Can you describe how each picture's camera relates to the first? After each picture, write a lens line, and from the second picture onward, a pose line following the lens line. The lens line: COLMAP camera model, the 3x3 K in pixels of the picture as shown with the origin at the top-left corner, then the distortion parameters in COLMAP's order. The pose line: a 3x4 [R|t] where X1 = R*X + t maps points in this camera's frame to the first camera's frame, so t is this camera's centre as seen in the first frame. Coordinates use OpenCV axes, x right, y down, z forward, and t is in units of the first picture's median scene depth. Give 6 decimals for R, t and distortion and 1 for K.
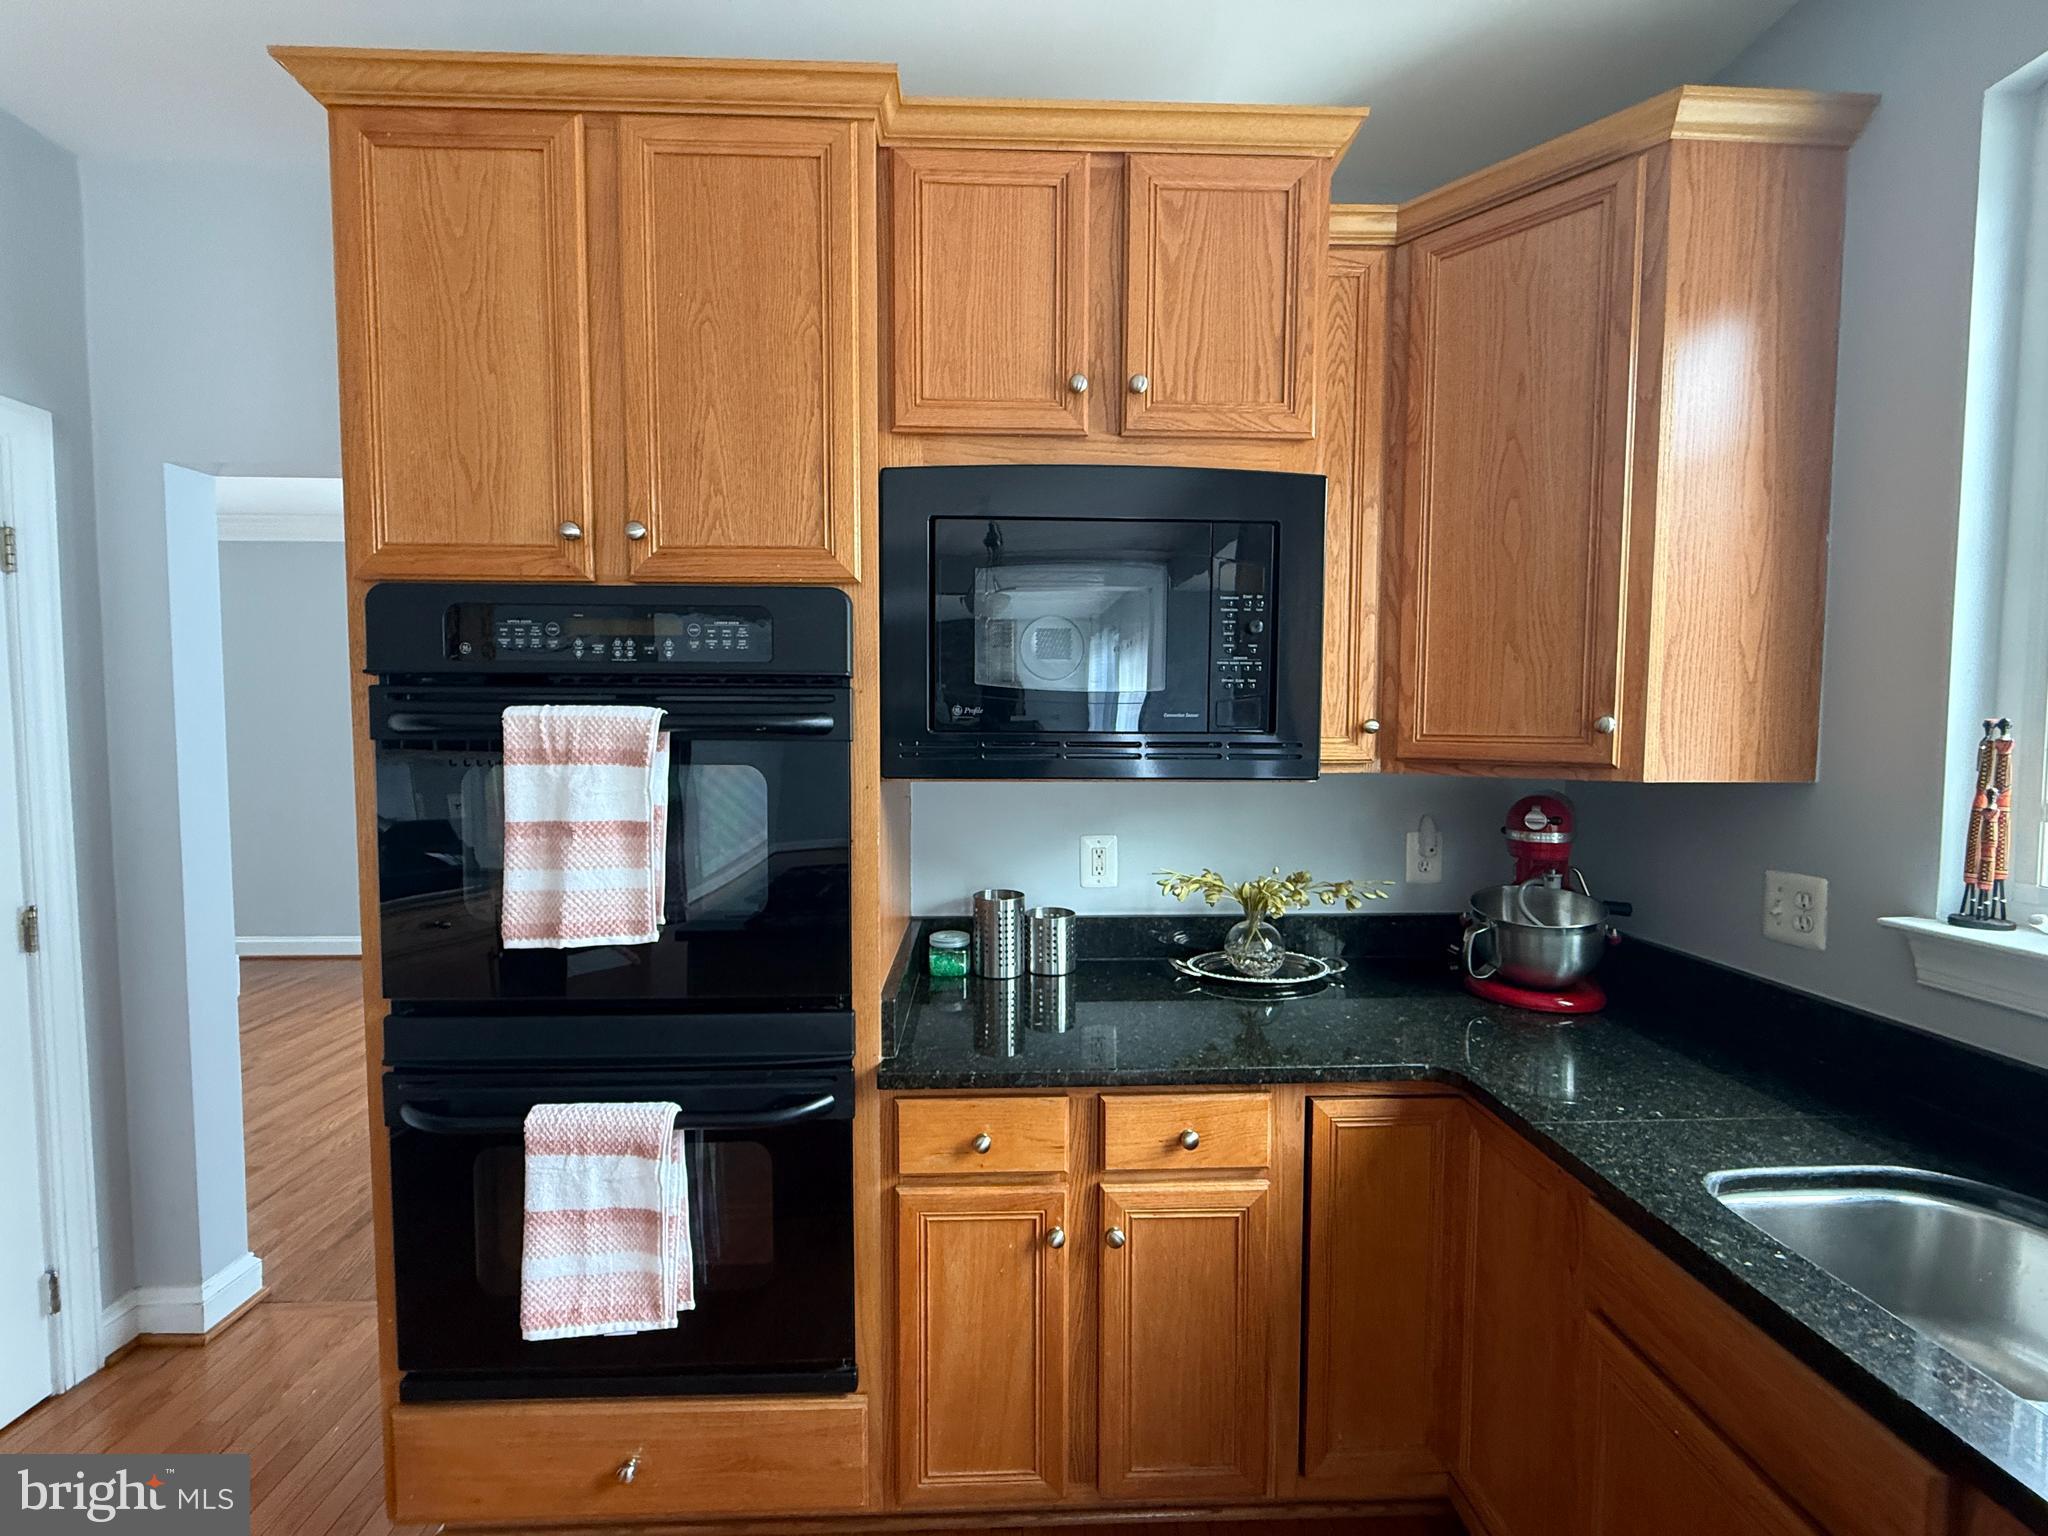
lens RADIAL K [[813.4, 0, 1024.0], [0, 813.4, 768.0], [0, 0, 1]] dist [0.012366, 0.000183]
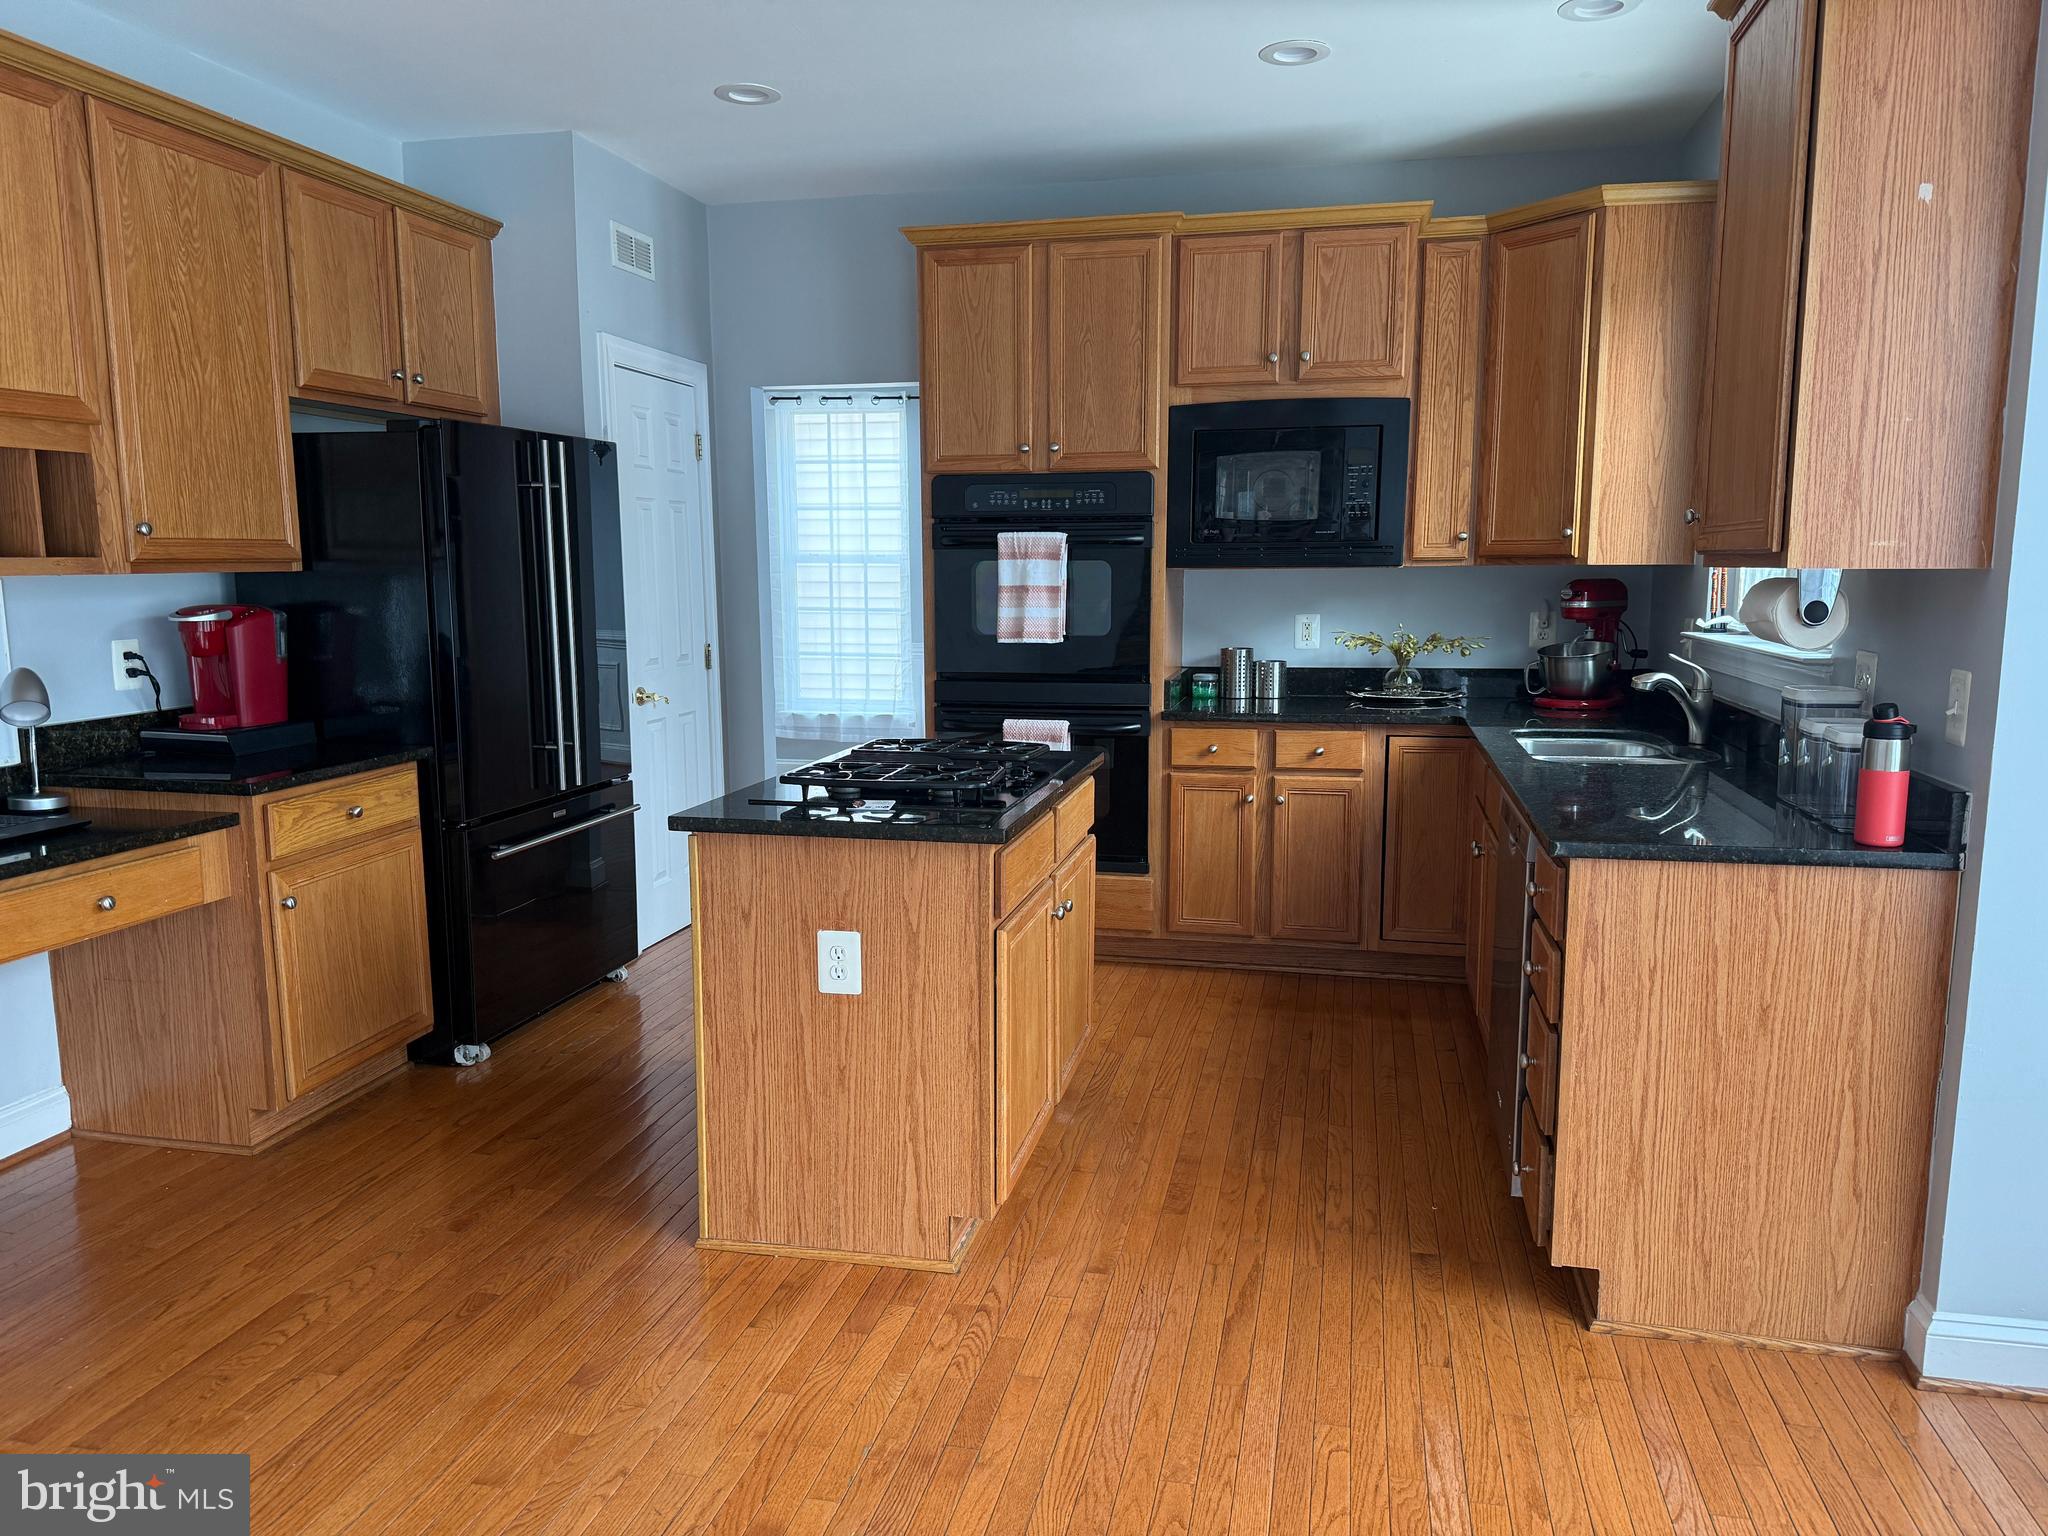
lens RADIAL K [[1426.9, 0, 1024.0], [0, 1426.9, 768.0], [0, 0, 1]] dist [0.114801, -0.001606]
pose [[0.965938, 0.032765, -0.256690, 0.402122], [-0.007571, 0.995105, 0.098531, 0.158822], [0.258662, -0.093231, 0.961458, -2.495216]]
